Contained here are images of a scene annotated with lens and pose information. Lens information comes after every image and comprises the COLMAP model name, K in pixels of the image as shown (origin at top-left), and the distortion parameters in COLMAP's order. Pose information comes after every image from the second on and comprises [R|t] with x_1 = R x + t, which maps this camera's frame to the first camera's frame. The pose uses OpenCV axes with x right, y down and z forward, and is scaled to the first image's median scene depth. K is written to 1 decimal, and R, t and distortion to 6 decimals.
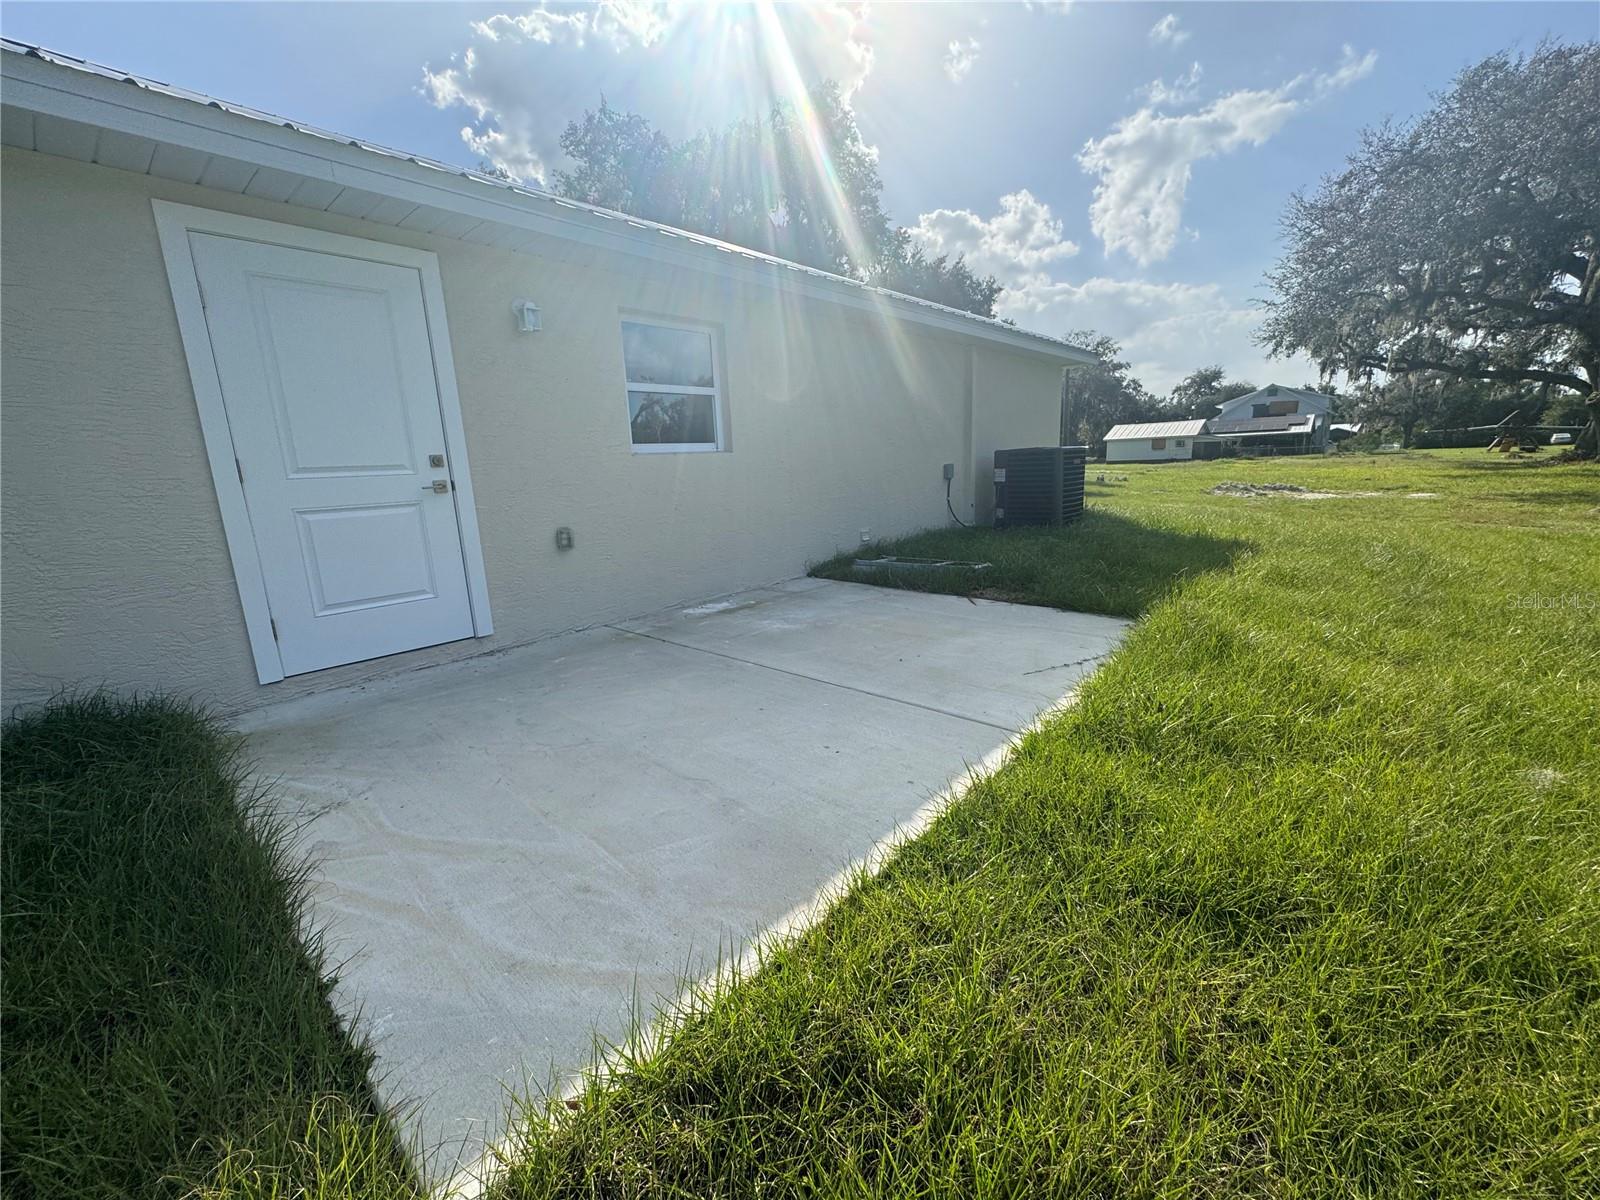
lens RADIAL K [[640.5, 0, 799.6], [0, 640.5, 600.6], [0, 0, 1]] dist [-0.003424, 0.001083]
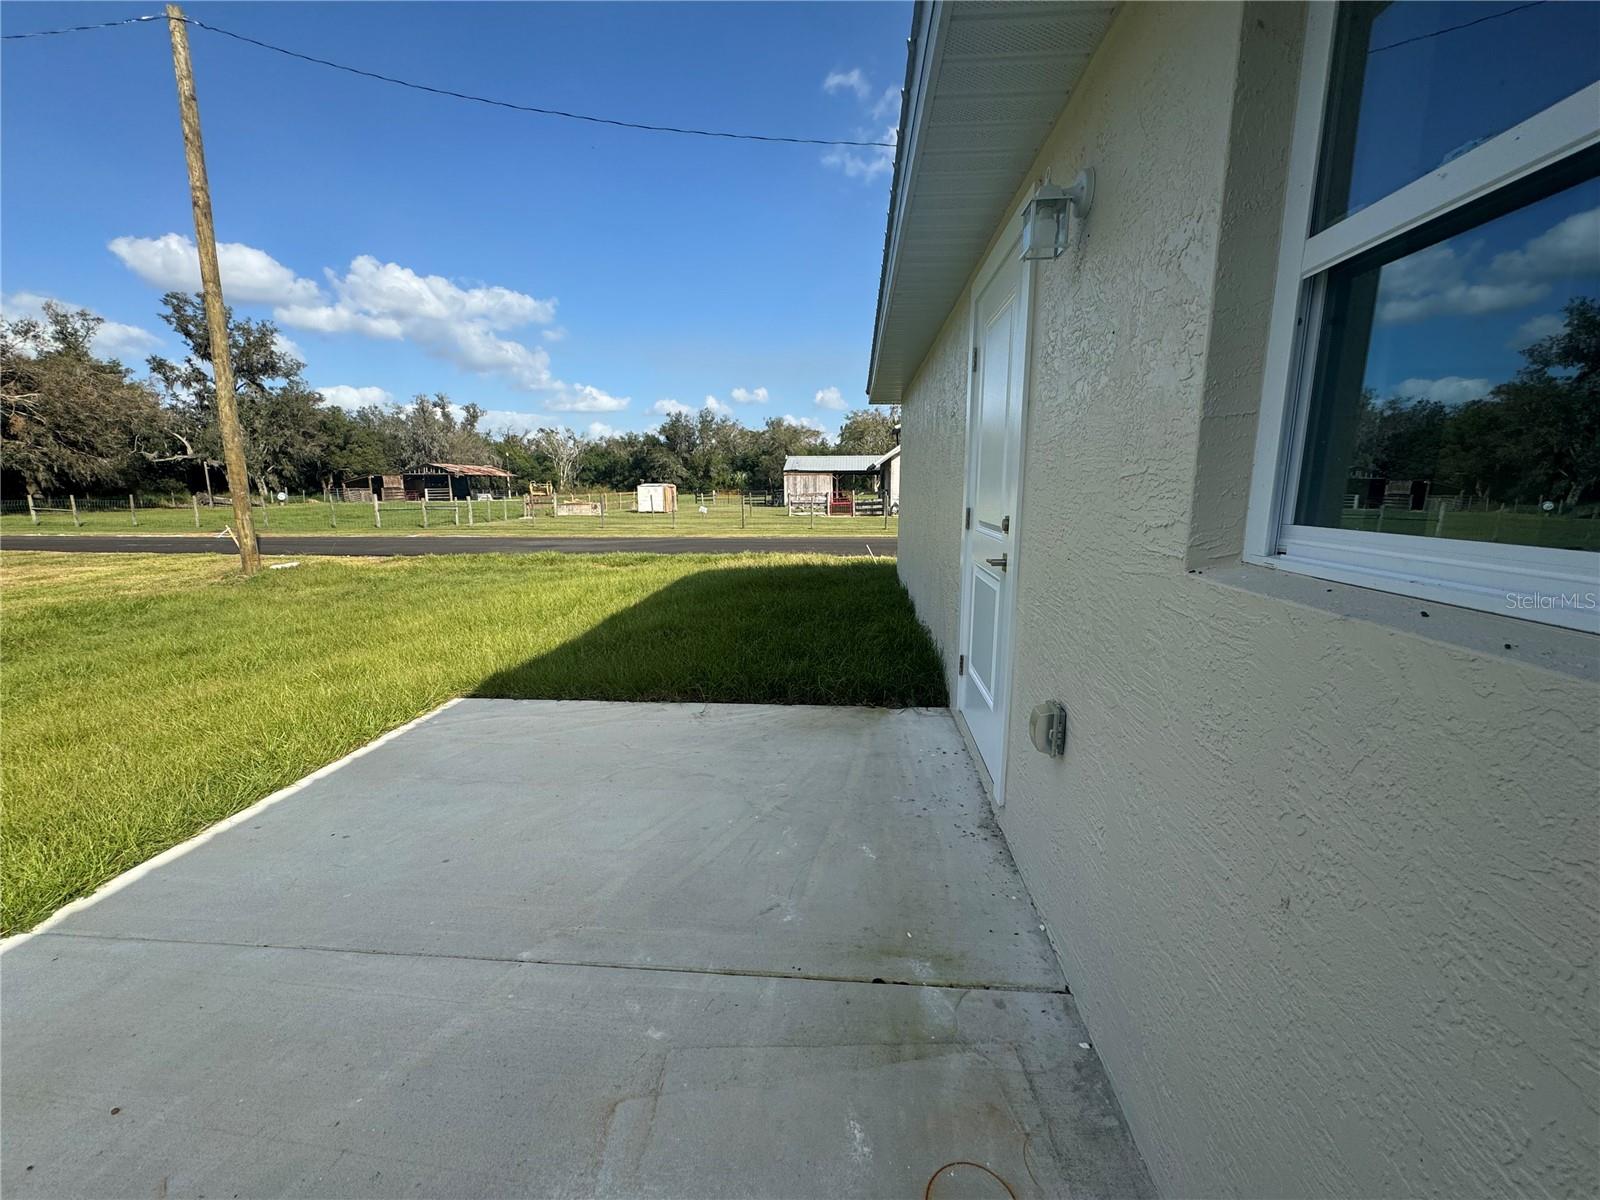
lens RADIAL K [[640.5, 0, 799.6], [0, 640.5, 600.6], [0, 0, 1]] dist [-0.003424, 0.001083]
pose [[-0.794620, 0.152265, -0.587703, 0.010727], [-0.094873, 0.925001, 0.367929, -0.501032], [0.599649, 0.348120, -0.720578, 1.858929]]
